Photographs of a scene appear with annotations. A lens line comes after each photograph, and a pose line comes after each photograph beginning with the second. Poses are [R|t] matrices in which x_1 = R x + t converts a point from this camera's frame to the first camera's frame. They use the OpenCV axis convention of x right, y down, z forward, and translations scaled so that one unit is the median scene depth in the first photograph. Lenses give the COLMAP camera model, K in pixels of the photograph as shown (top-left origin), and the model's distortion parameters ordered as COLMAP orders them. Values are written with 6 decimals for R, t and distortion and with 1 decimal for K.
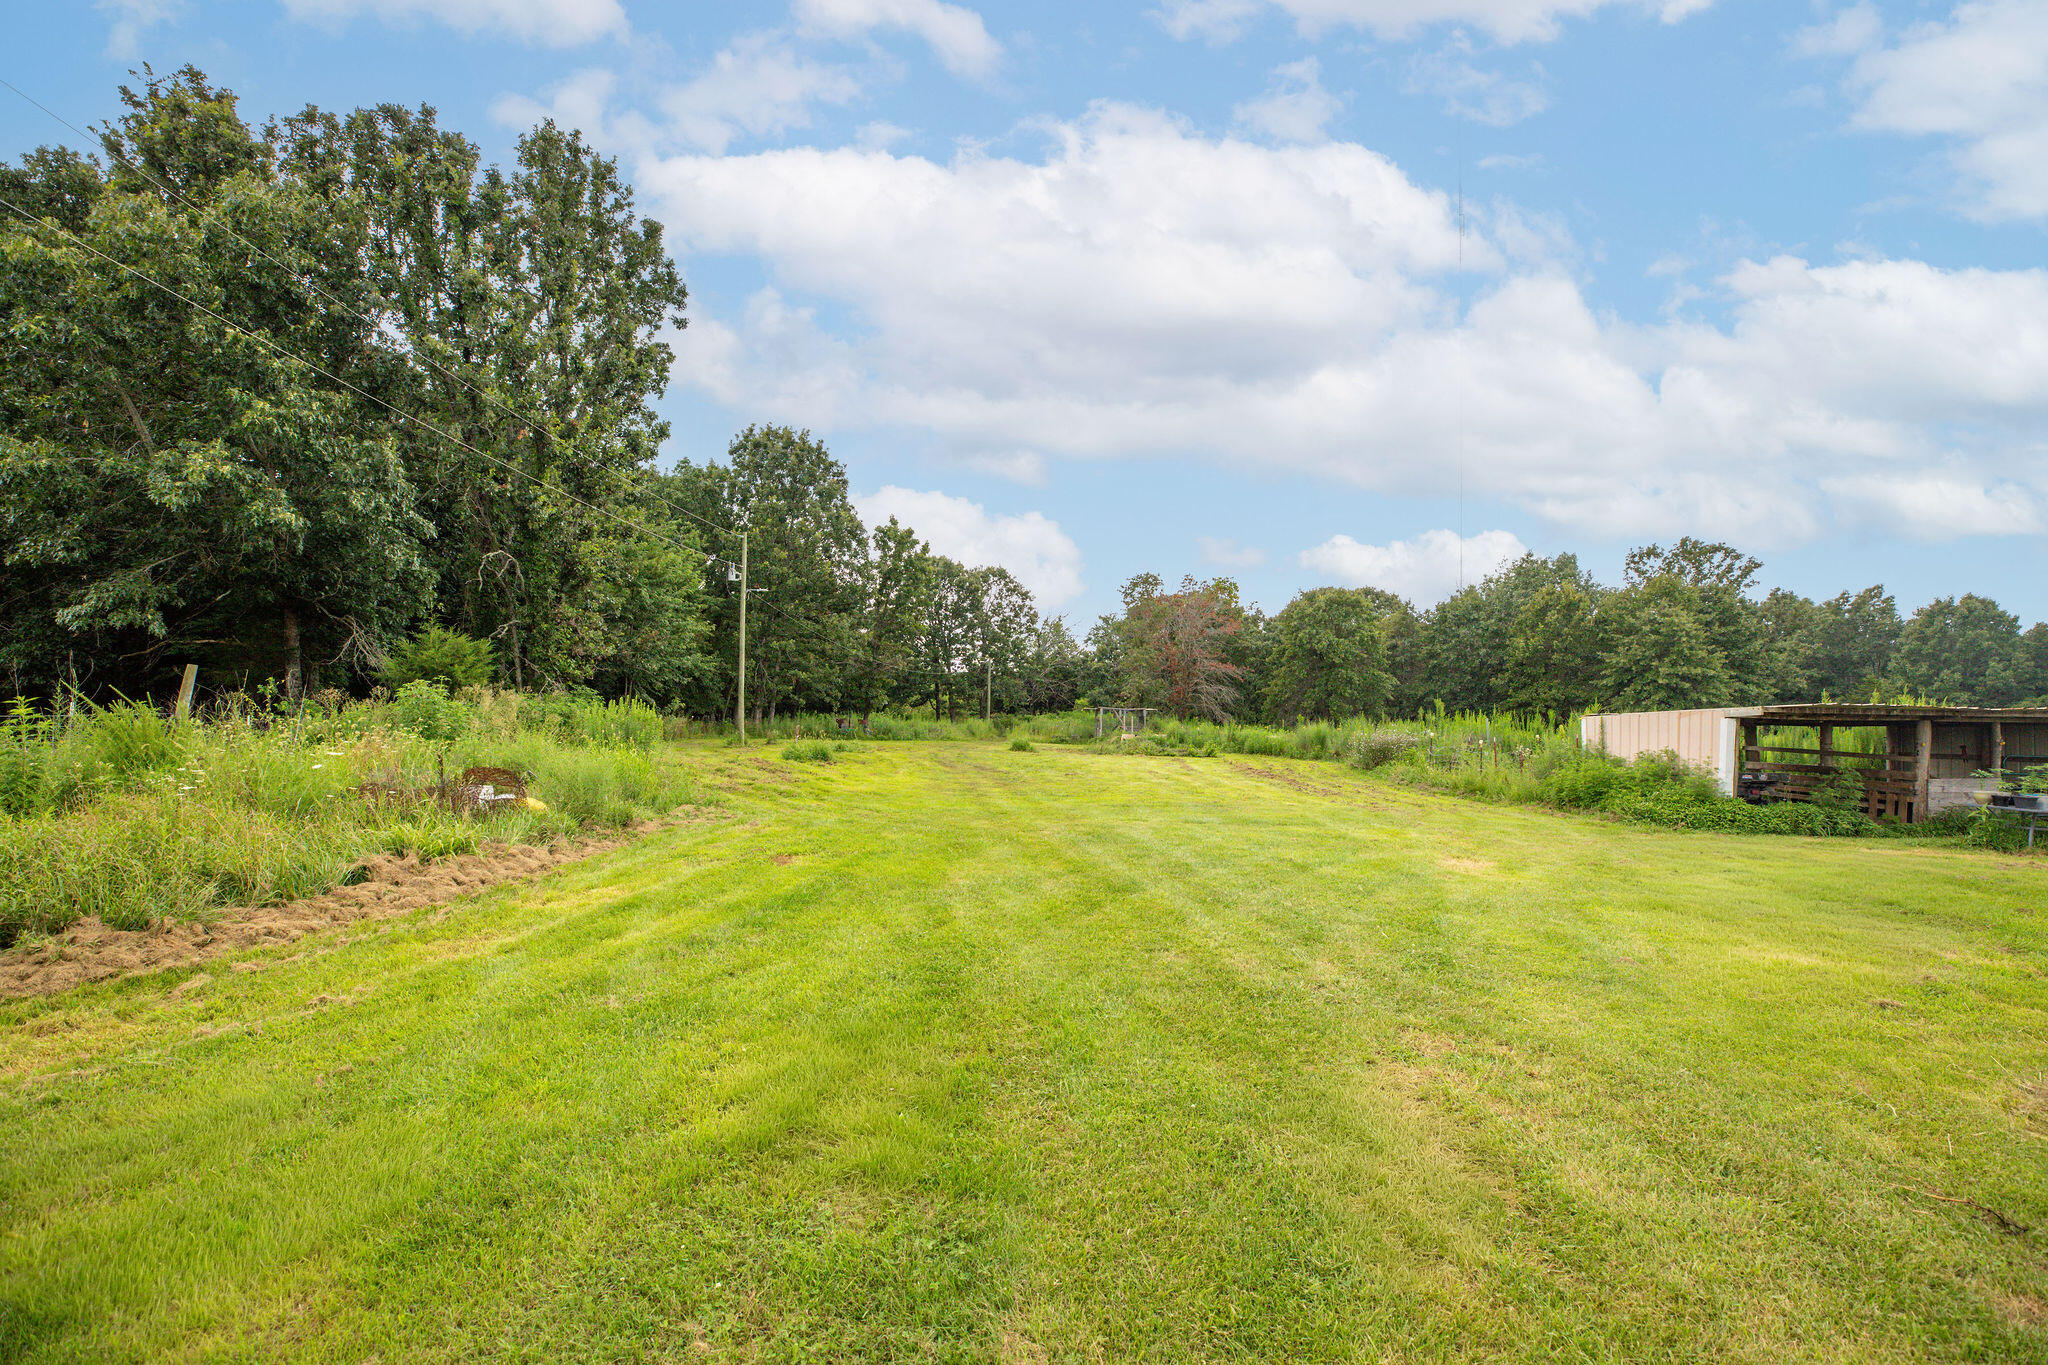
lens RADIAL K [[988.4, 0, 1027.3], [0, 988.4, 682.3], [0, 0, 1]] dist [0.001796, 0.001750]
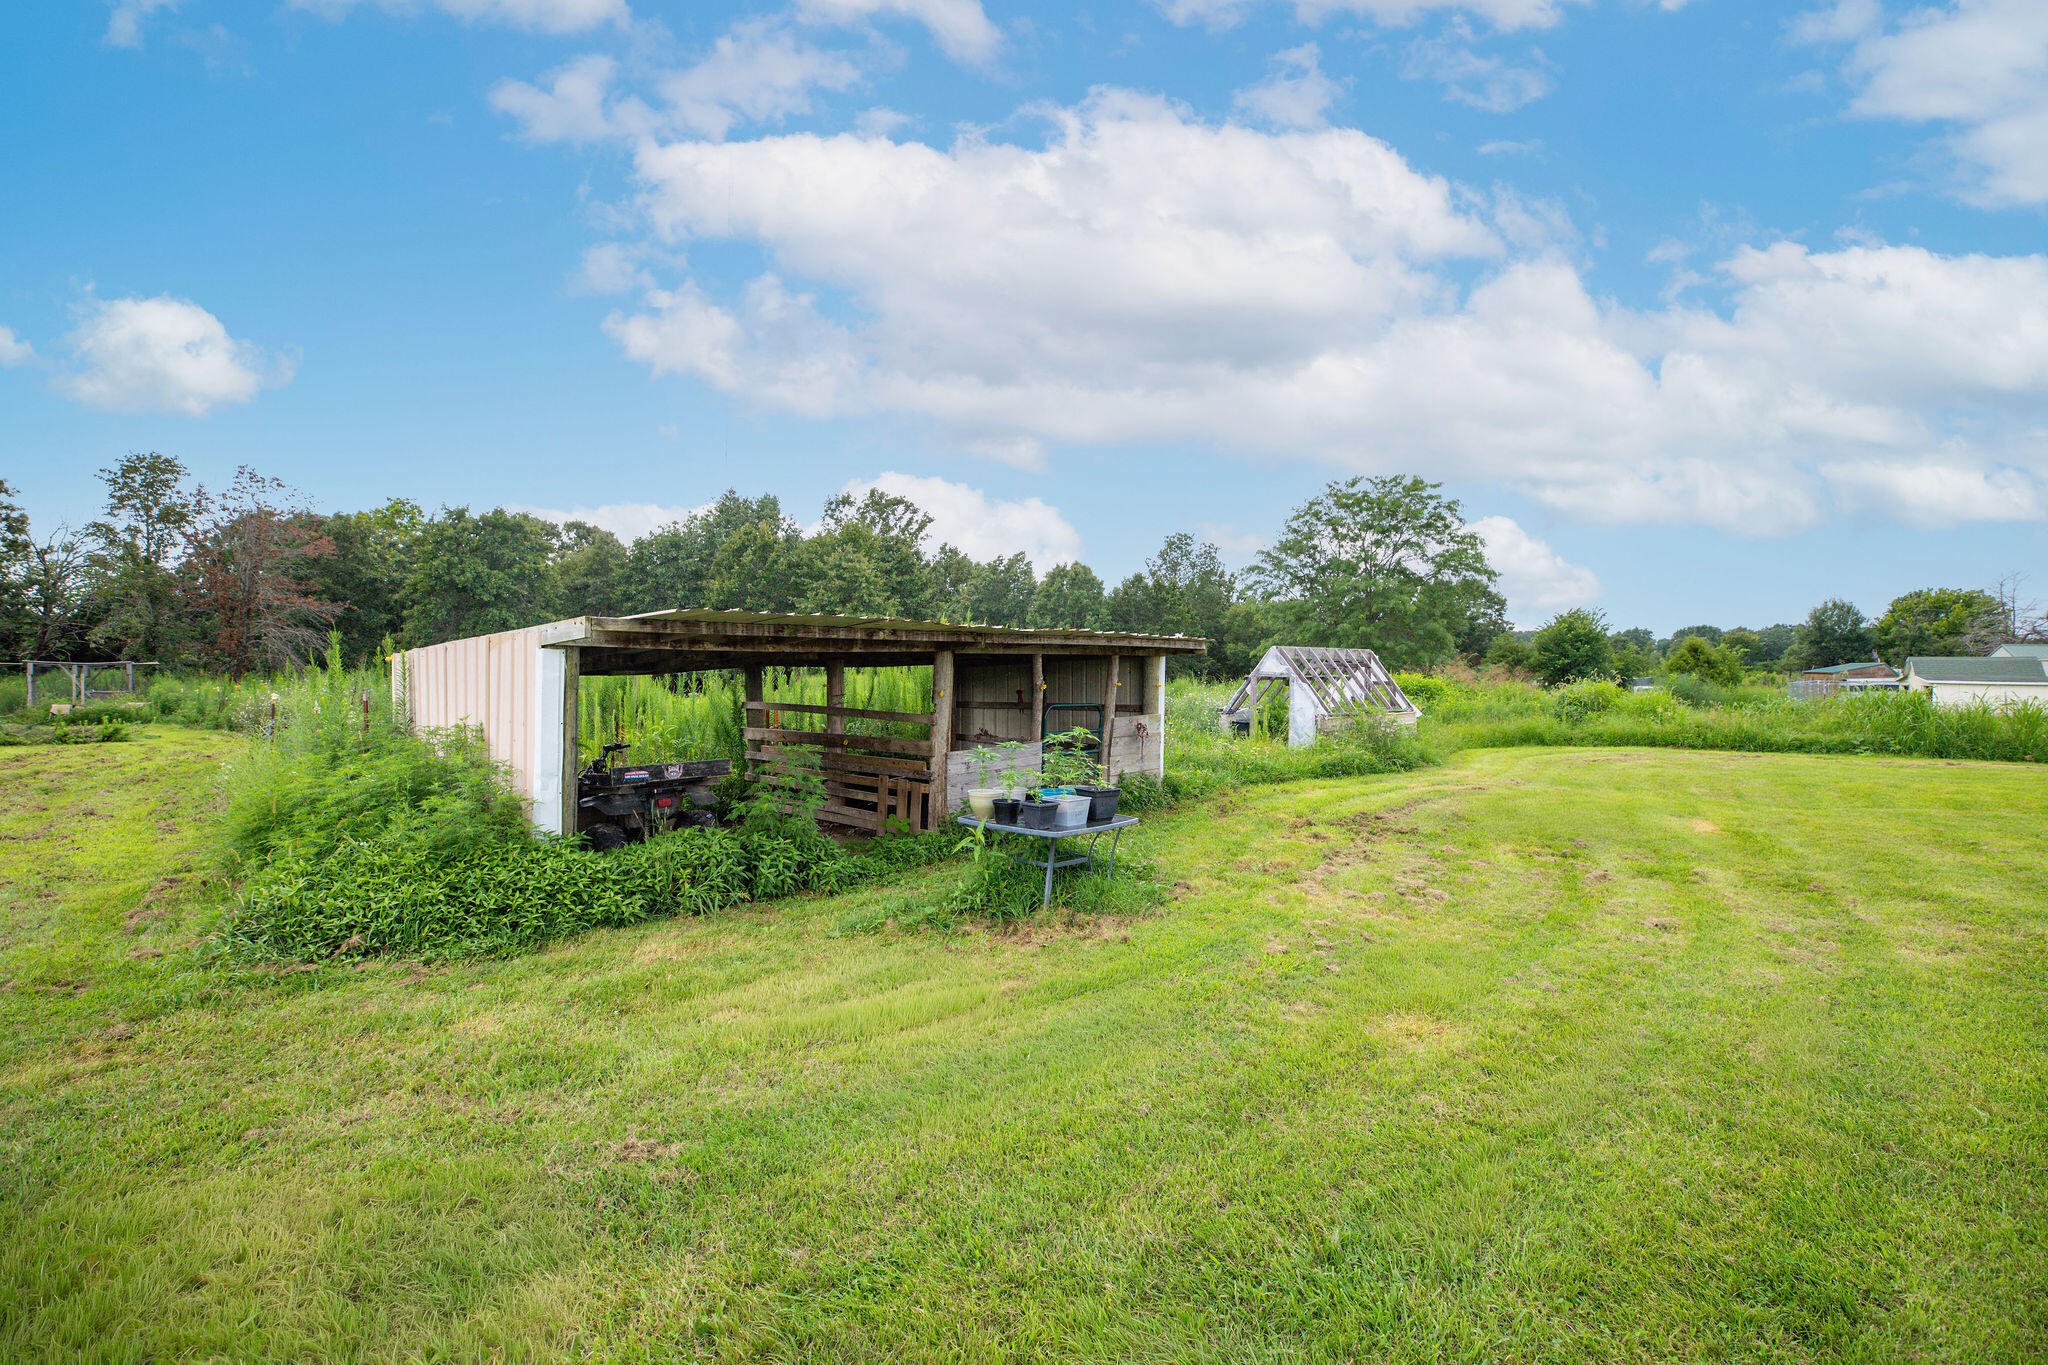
lens RADIAL K [[988.4, 0, 1023.0], [0, 988.4, 674.1], [0, 0, 1]] dist [0.001796, 0.001750]
pose [[0.764926, -0.021291, 0.643767, 0.126784], [-0.004397, 0.999258, 0.038273, 0.006373], [-0.644104, -0.032107, 0.764264, 0.117420]]
